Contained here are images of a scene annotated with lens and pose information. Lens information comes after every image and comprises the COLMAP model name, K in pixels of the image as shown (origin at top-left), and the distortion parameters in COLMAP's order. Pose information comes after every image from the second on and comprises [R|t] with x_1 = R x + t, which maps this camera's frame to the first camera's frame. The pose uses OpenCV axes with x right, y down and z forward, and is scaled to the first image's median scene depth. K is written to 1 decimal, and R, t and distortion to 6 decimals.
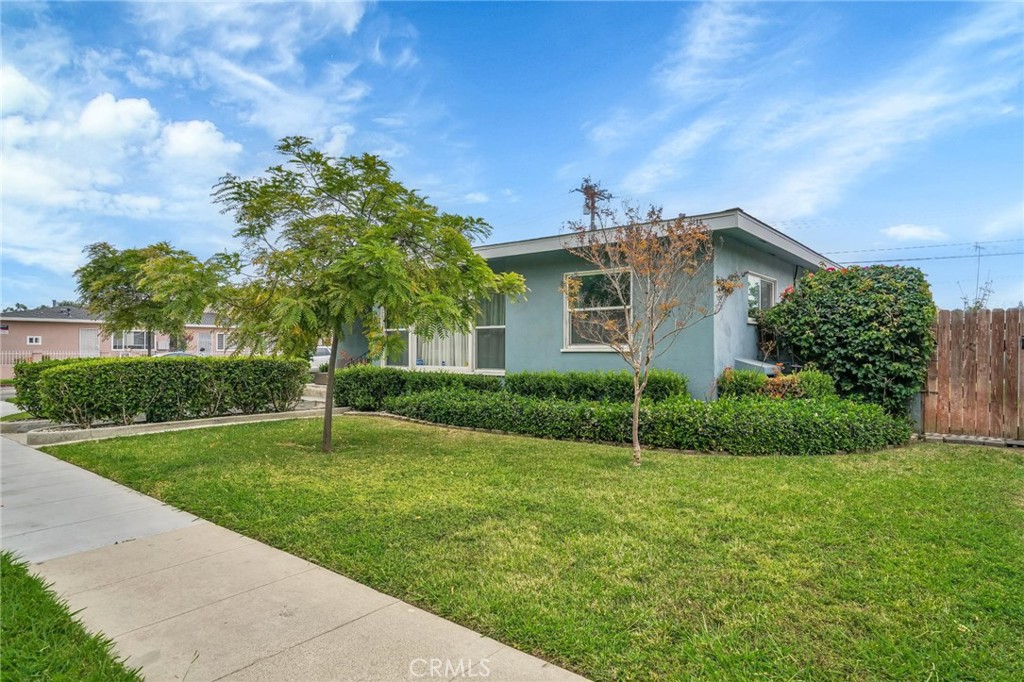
lens RADIAL K [[578.9, 0, 512.0], [0, 578.9, 341.0], [0, 0, 1]] dist [-0.003099, -0.000963]
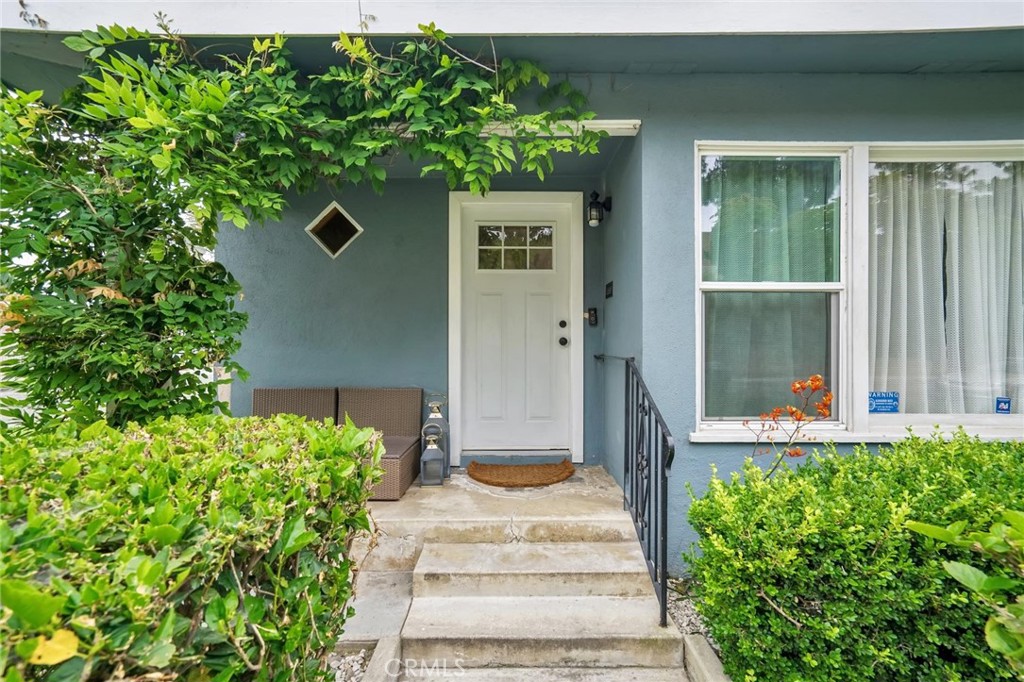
lens RADIAL K [[456.9, 0, 512.0], [0, 456.9, 341.0], [0, 0, 1]] dist [-0.000332, -0.000029]
pose [[0.749543, 0.007218, 0.661917, -0.562603], [-0.004796, 0.999974, -0.005474, 0.009874], [-0.661939, 0.000929, 0.749557, 1.214022]]
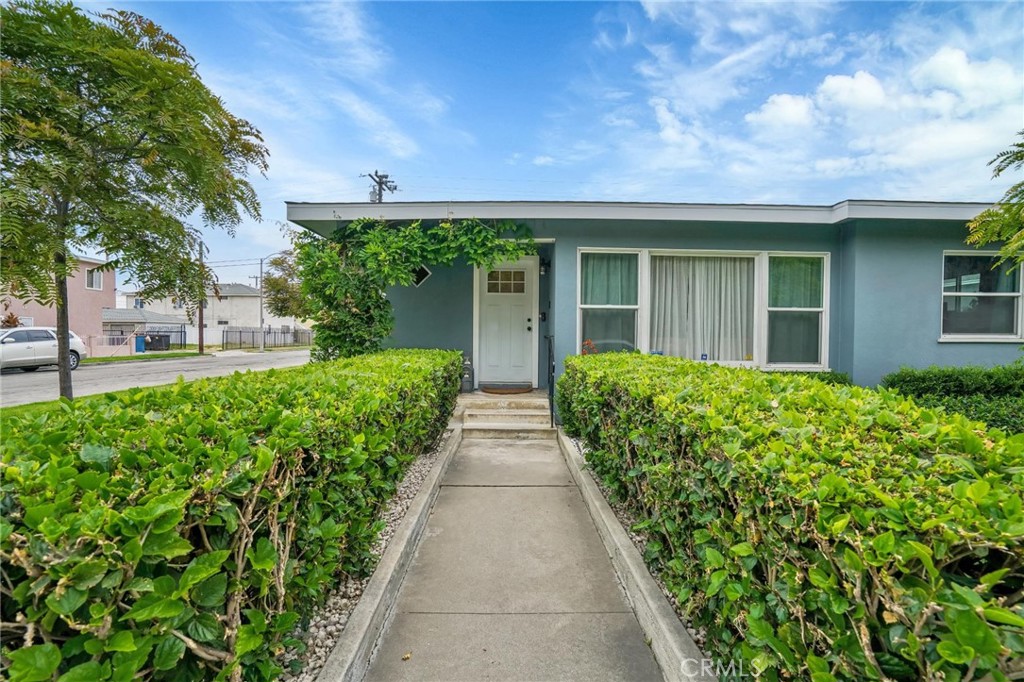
lens RADIAL K [[467.8, 0, 512.0], [0, 467.8, 341.0], [0, 0, 1]] dist [-0.023430, 0.000250]
pose [[0.756397, -0.003842, 0.654102, -0.819372], [-0.013639, 0.999673, 0.021644, 0.011768], [-0.653971, -0.025293, 0.756097, 0.890065]]
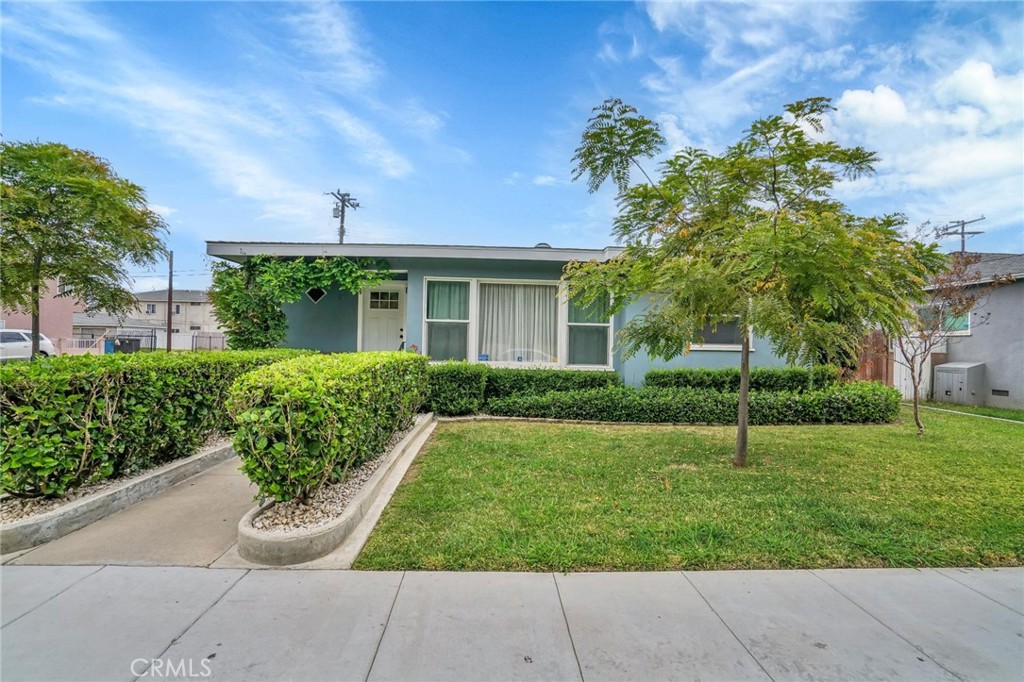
lens RADIAL K [[463.4, 0, 495.8], [0, 463.4, 341.2], [0, 0, 1]] dist [-0.001590, -0.000402]
pose [[0.750197, 0.018799, 0.660947, -0.800415], [-0.026768, 0.999640, 0.001950, 0.011150], [-0.660673, -0.019156, 0.750430, 0.558631]]
